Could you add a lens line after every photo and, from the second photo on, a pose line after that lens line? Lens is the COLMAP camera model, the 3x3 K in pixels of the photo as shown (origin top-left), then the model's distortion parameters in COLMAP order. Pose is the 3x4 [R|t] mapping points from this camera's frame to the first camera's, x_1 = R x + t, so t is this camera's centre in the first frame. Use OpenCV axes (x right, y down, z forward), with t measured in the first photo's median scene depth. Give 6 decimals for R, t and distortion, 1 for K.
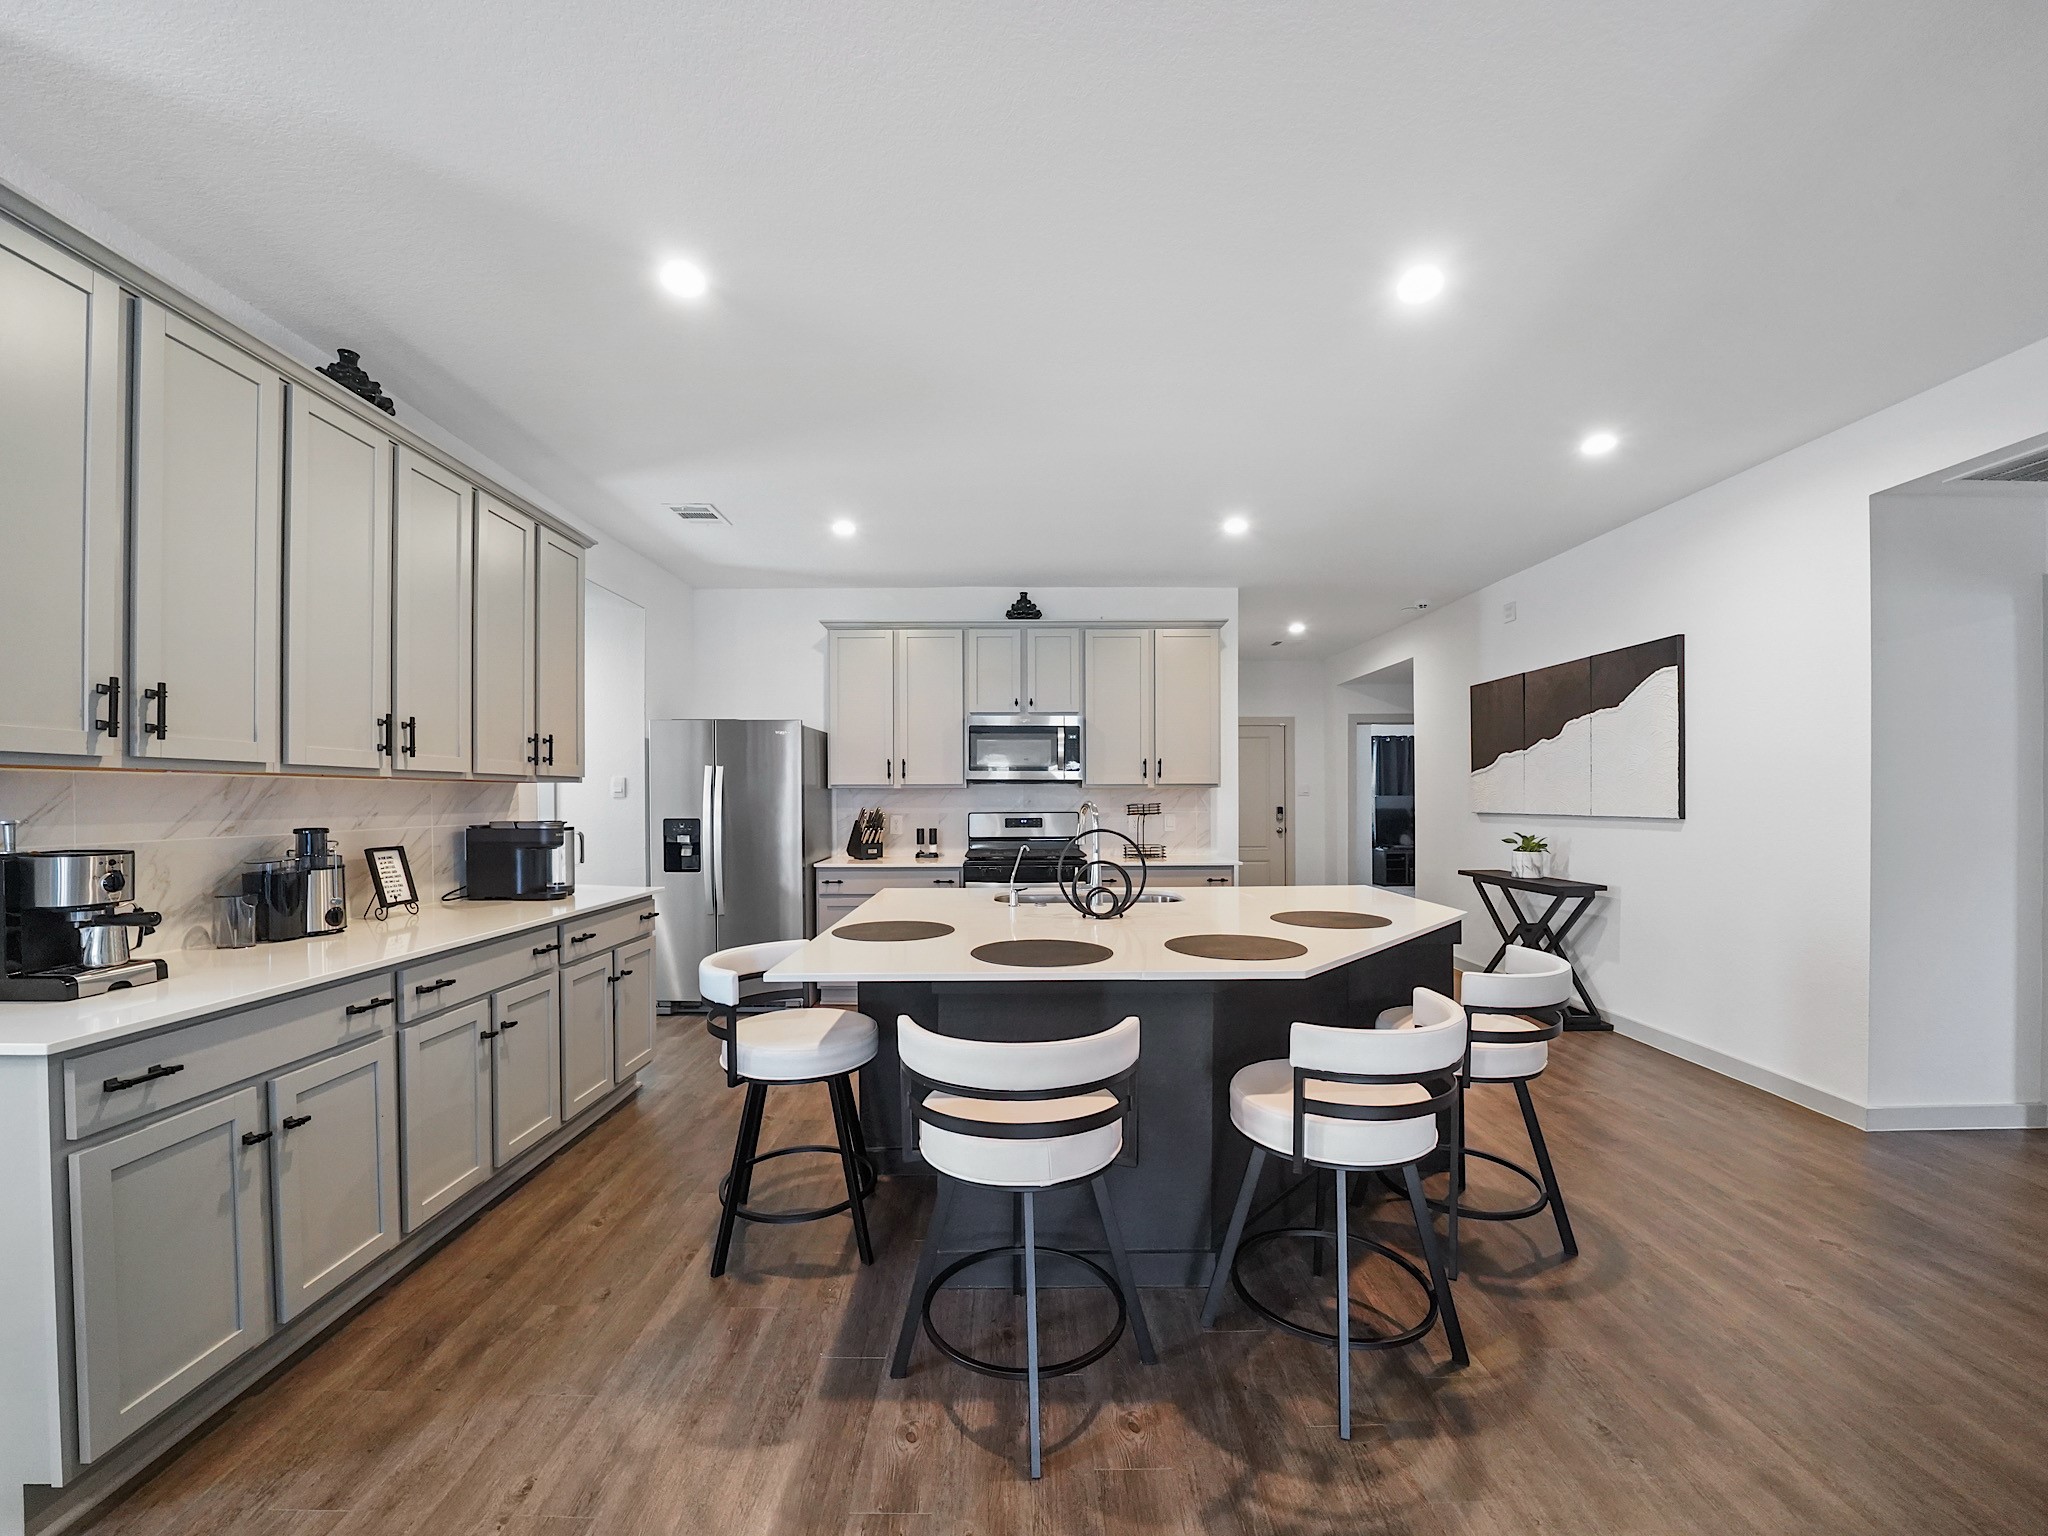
lens RADIAL K [[806.1, 0, 1020.6], [0, 806.1, 800.7], [0, 0, 1]] dist [-0.014487, -0.000049]
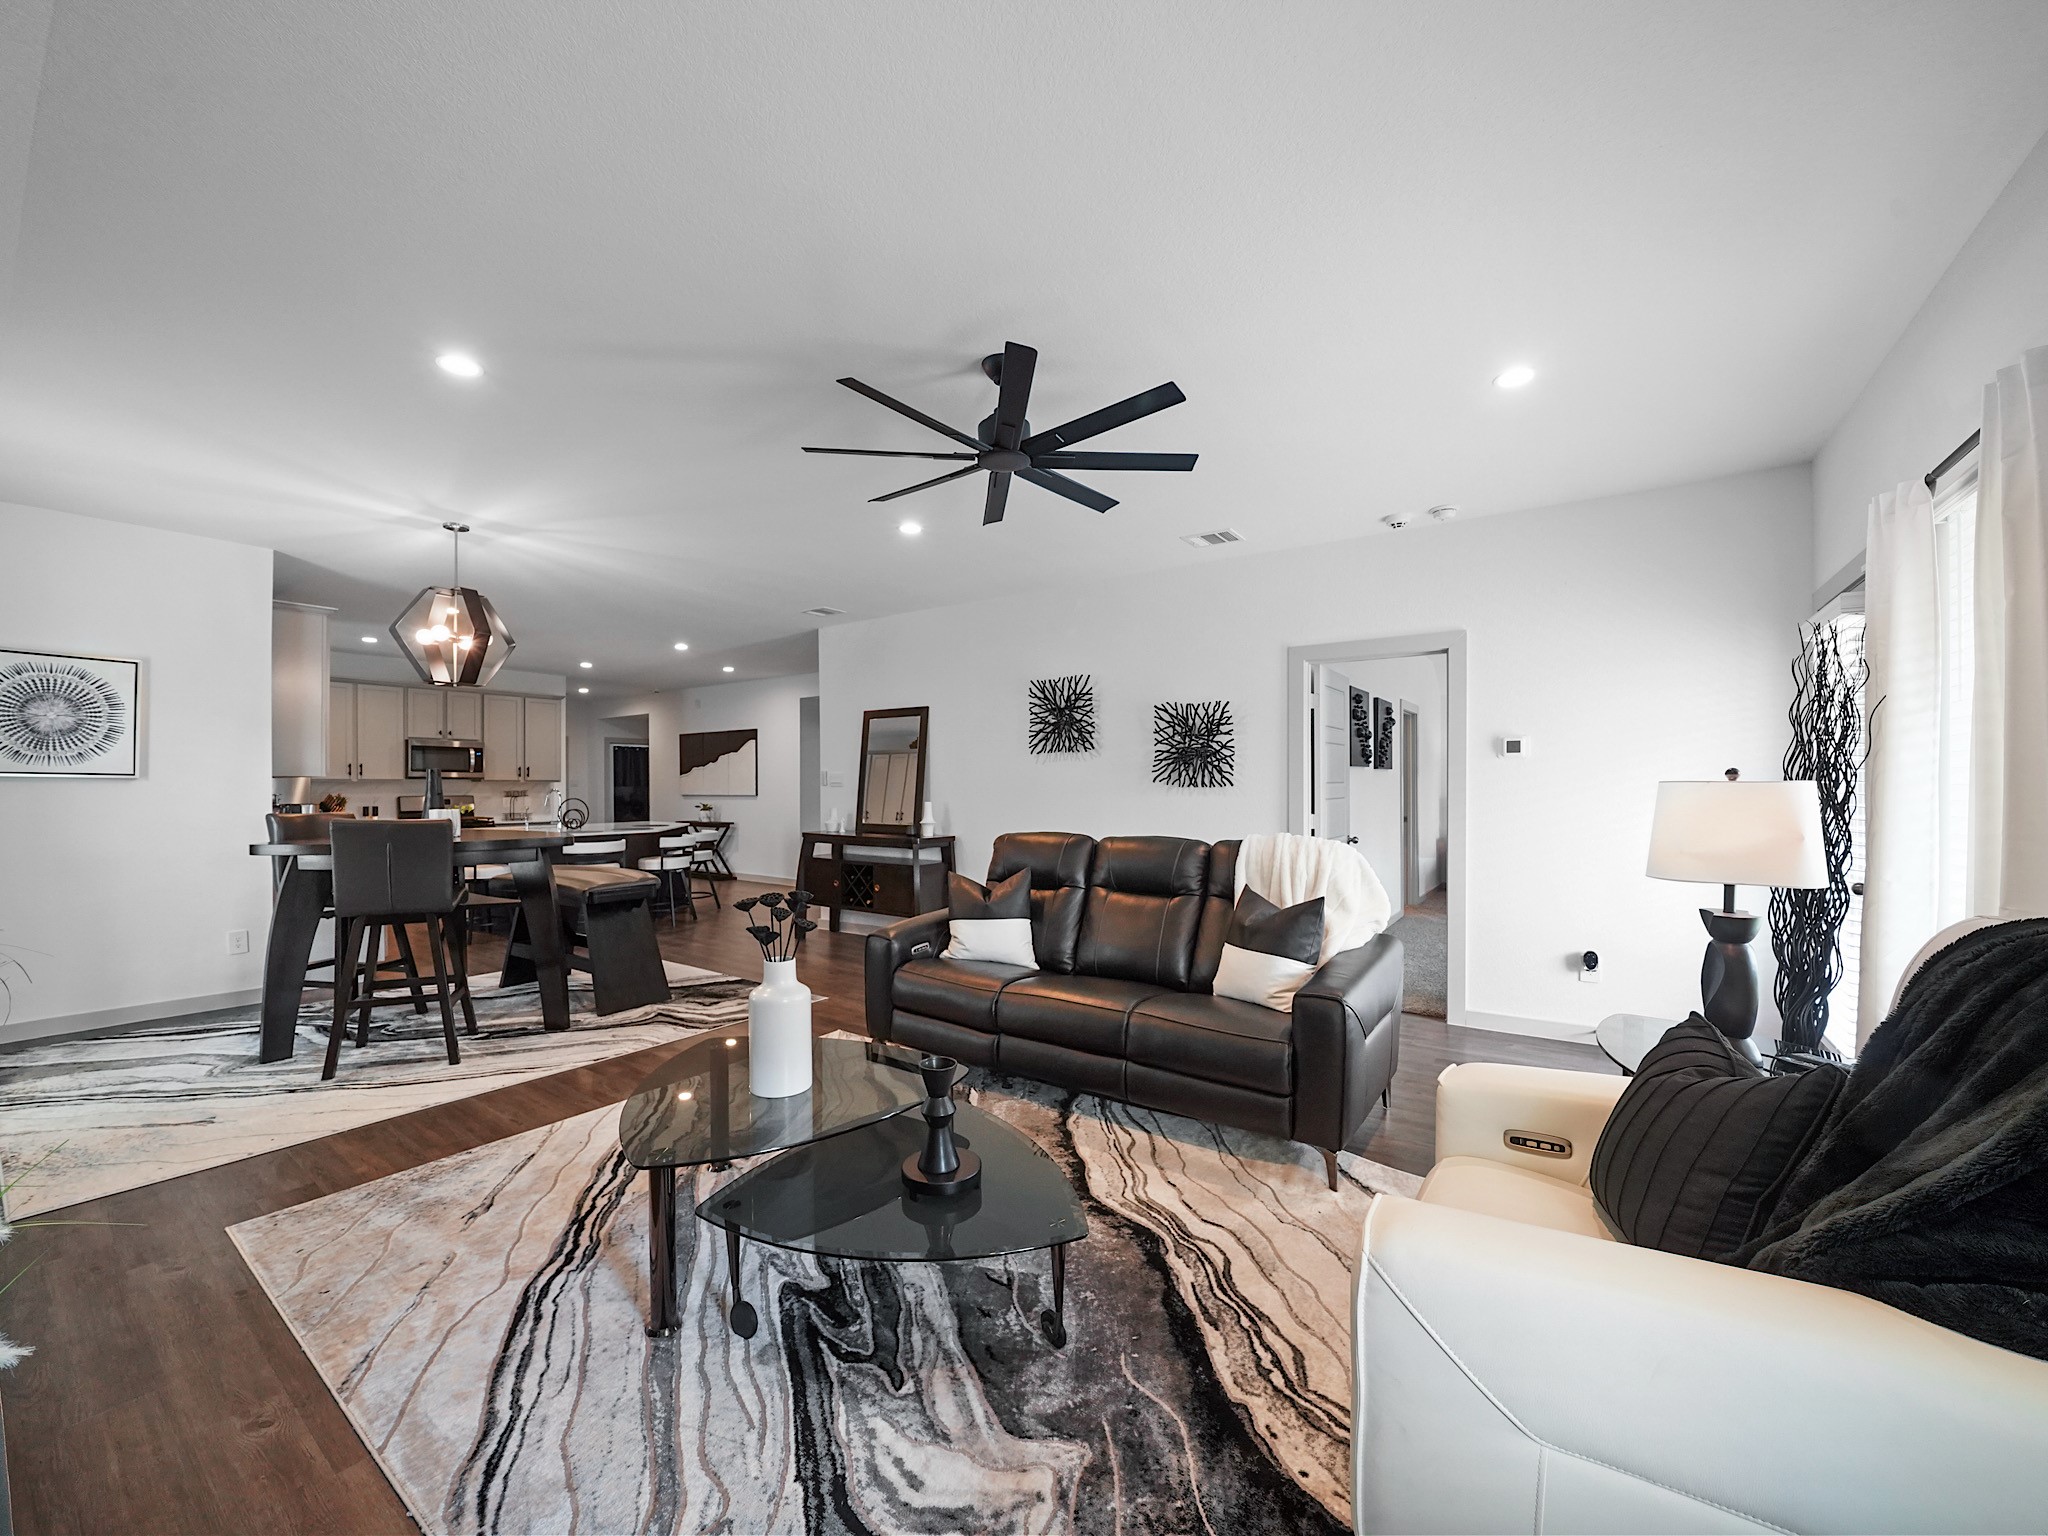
lens RADIAL K [[797.4, 0, 1020.1], [0, 797.4, 793.0], [0, 0, 1]] dist [-0.015935, -0.000031]
pose [[0.581960, -0.004126, 0.813207, -0.725969], [0.002051, 0.999991, 0.003606, 0.005062], [-0.813215, -0.000430, 0.581963, -1.107183]]
